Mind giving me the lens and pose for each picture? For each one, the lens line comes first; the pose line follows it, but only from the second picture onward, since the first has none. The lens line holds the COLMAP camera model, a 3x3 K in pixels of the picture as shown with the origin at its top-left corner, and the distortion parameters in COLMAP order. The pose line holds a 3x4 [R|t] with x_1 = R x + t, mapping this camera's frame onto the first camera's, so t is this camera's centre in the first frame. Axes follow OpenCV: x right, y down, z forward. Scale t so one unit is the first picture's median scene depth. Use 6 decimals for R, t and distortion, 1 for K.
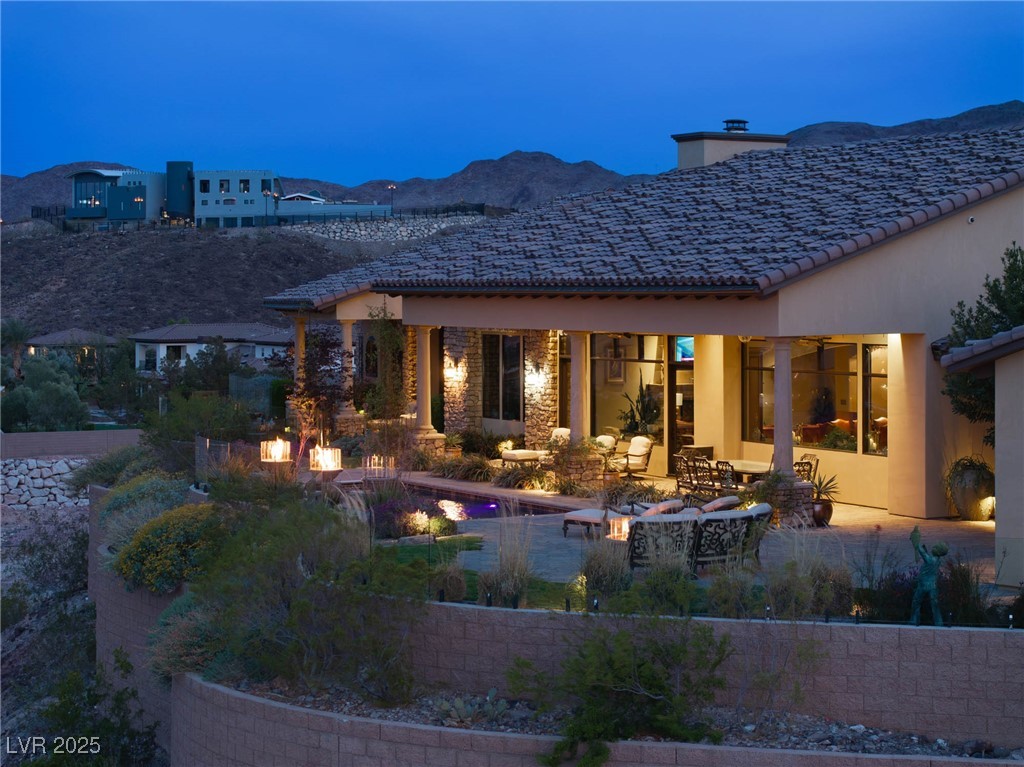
lens RADIAL K [[2328.1, 0, 515.1], [0, 2328.1, 373.6], [0, 0, 1]] dist [-0.140765, 0.000000]
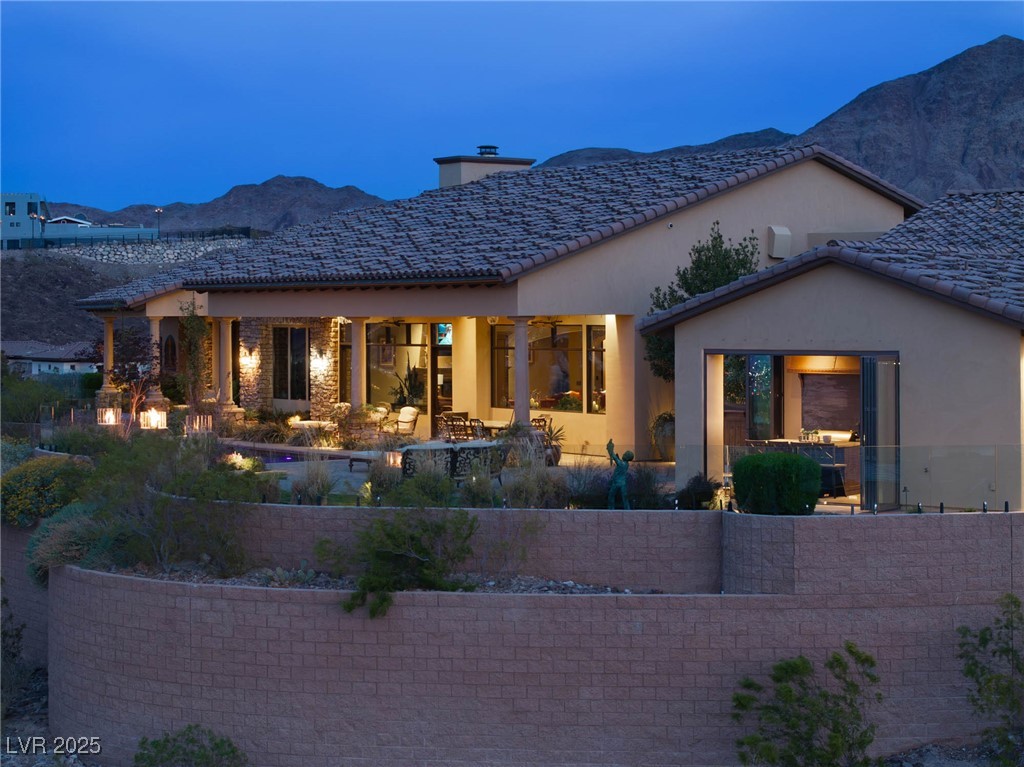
lens RADIAL K [[2328.1, 0, 504.7], [0, 2328.1, 386.0], [0, 0, 1]] dist [-0.140765, 0.000000]
pose [[0.995268, -0.002229, 0.097147, -0.015542], [0.002762, 0.999982, -0.005354, 0.025492], [-0.097133, 0.005597, 0.995256, -0.234785]]
